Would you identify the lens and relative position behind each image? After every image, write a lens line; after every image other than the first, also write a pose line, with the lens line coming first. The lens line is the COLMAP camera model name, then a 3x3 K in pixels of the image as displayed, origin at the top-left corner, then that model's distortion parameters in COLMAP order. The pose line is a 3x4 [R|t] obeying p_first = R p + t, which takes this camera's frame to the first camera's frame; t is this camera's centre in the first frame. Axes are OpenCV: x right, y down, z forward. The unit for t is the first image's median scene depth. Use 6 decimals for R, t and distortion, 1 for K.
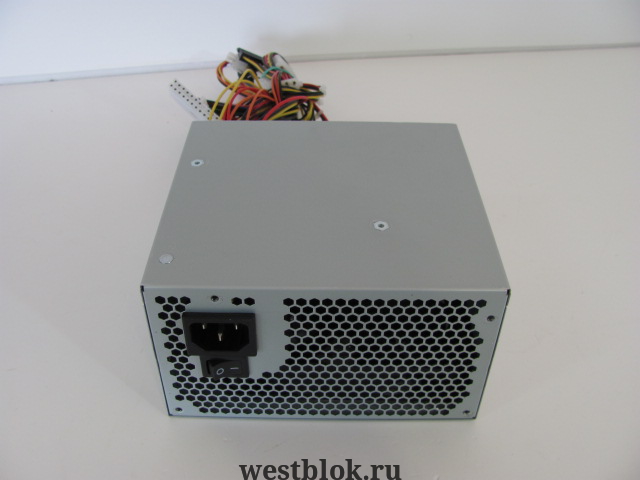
lens RADIAL K [[676.9, 0, 320.0], [0, 676.9, 240.0], [0, 0, 1]] dist [-0.227457, 0.192551]
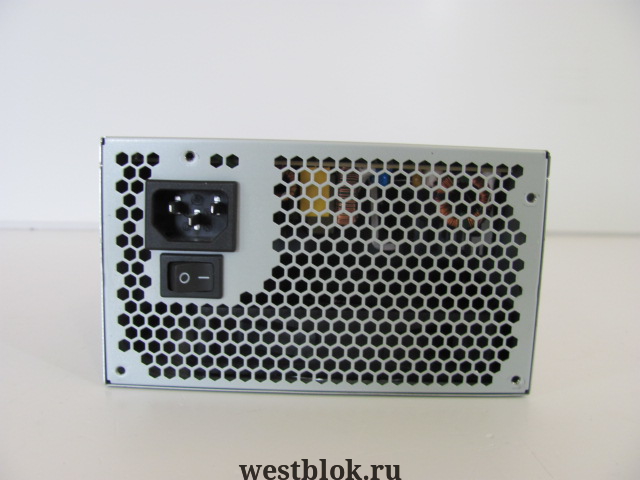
lens RADIAL K [[676.9, 0, 320.0], [0, 676.9, 240.0], [0, 0, 1]] dist [-0.227457, 0.192551]
pose [[0.999567, 0.015537, 0.024987, -0.017163], [-0.000882, 0.864662, -0.502353, 0.537437], [-0.029411, 0.502113, 0.864302, 0.325018]]
